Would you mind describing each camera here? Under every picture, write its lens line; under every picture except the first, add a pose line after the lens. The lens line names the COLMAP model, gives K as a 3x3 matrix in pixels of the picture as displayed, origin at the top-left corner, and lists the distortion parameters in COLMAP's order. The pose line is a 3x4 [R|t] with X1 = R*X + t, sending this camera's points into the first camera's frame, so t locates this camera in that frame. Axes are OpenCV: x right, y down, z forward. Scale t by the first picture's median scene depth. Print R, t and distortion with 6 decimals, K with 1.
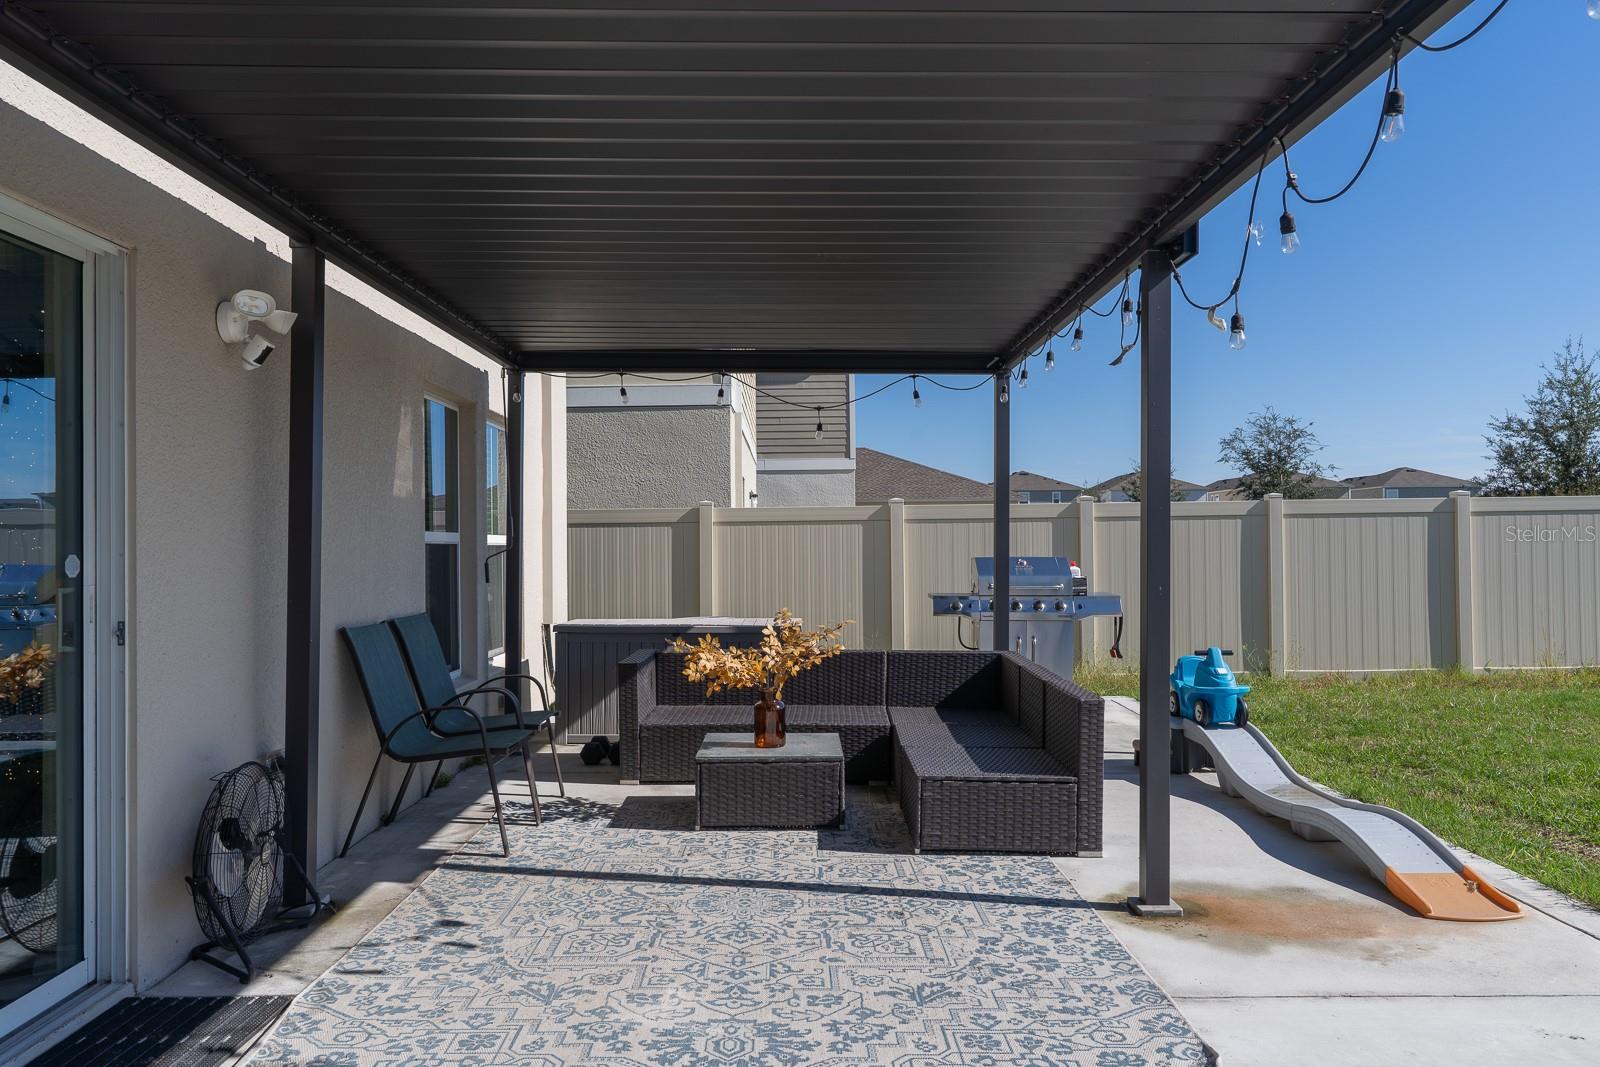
lens RADIAL K [[1185.1, 0, 807.0], [0, 1185.1, 535.2], [0, 0, 1]] dist [0.000585, 0.008857]
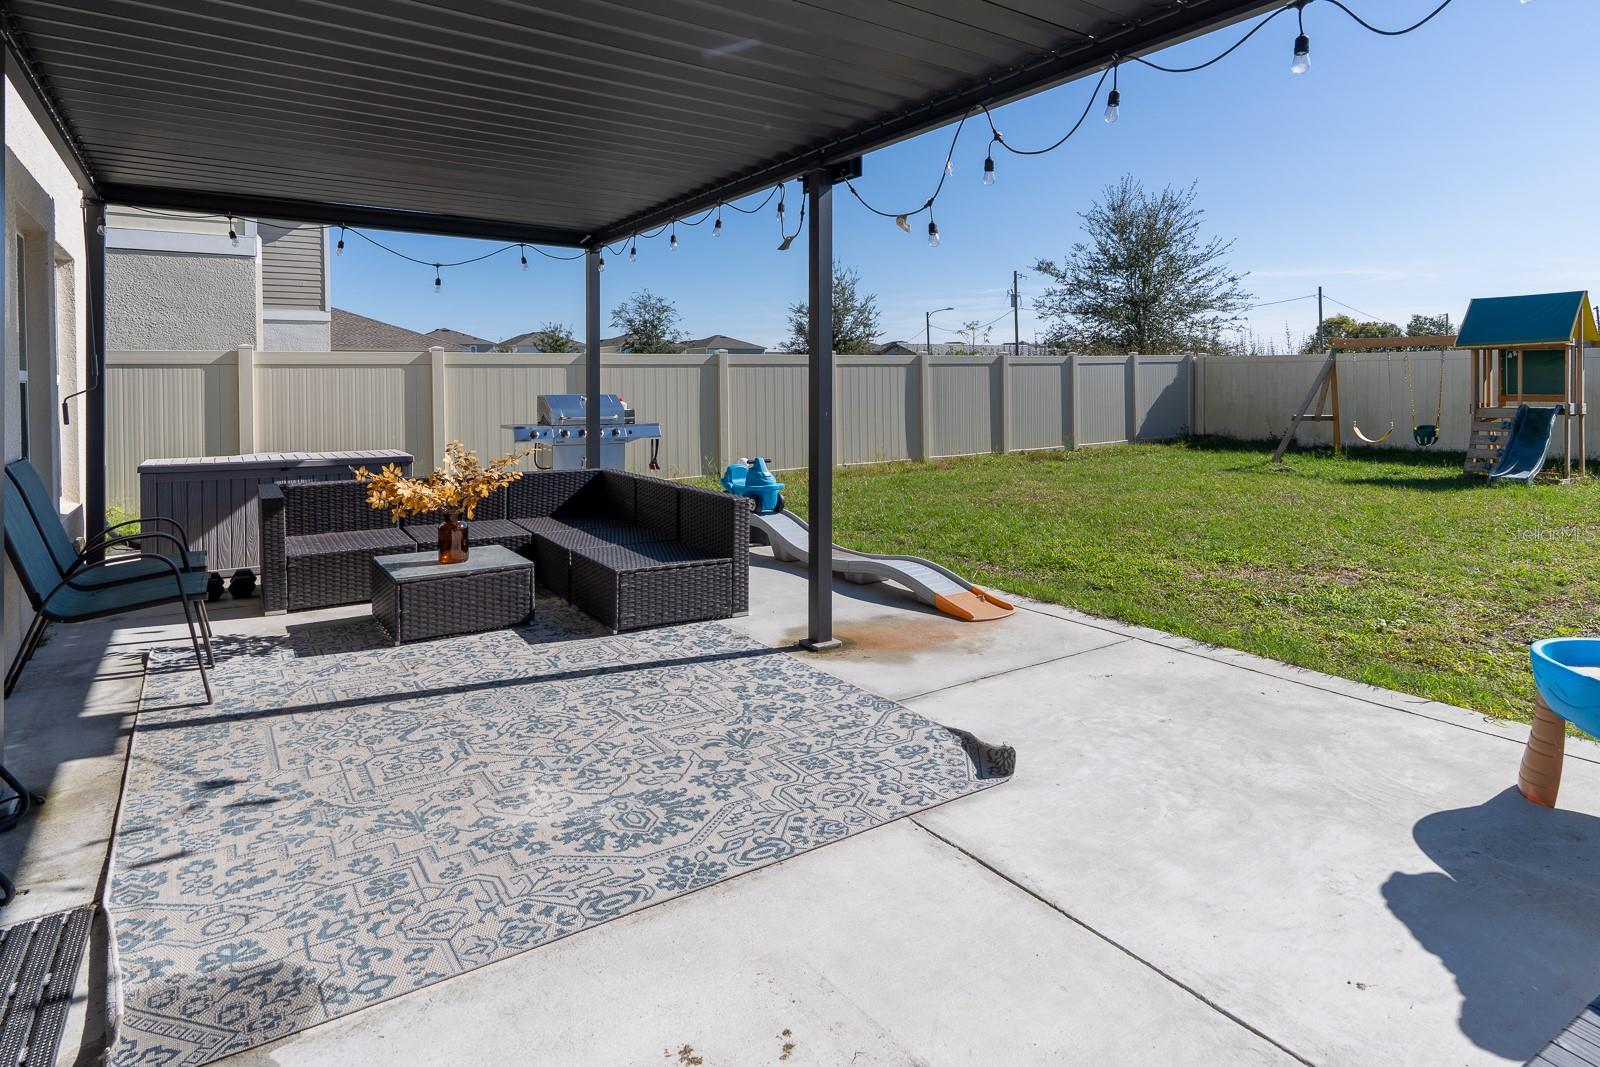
lens RADIAL K [[886.9, 0, 813.1], [0, 886.9, 385.0], [0, 0, 1]] dist [-0.003436, 0.002465]
pose [[0.828381, 0.000711, 0.560164, -0.235852], [-0.003588, 0.999985, 0.004037, 0.005799], [-0.560153, -0.005354, 0.828372, 0.118596]]
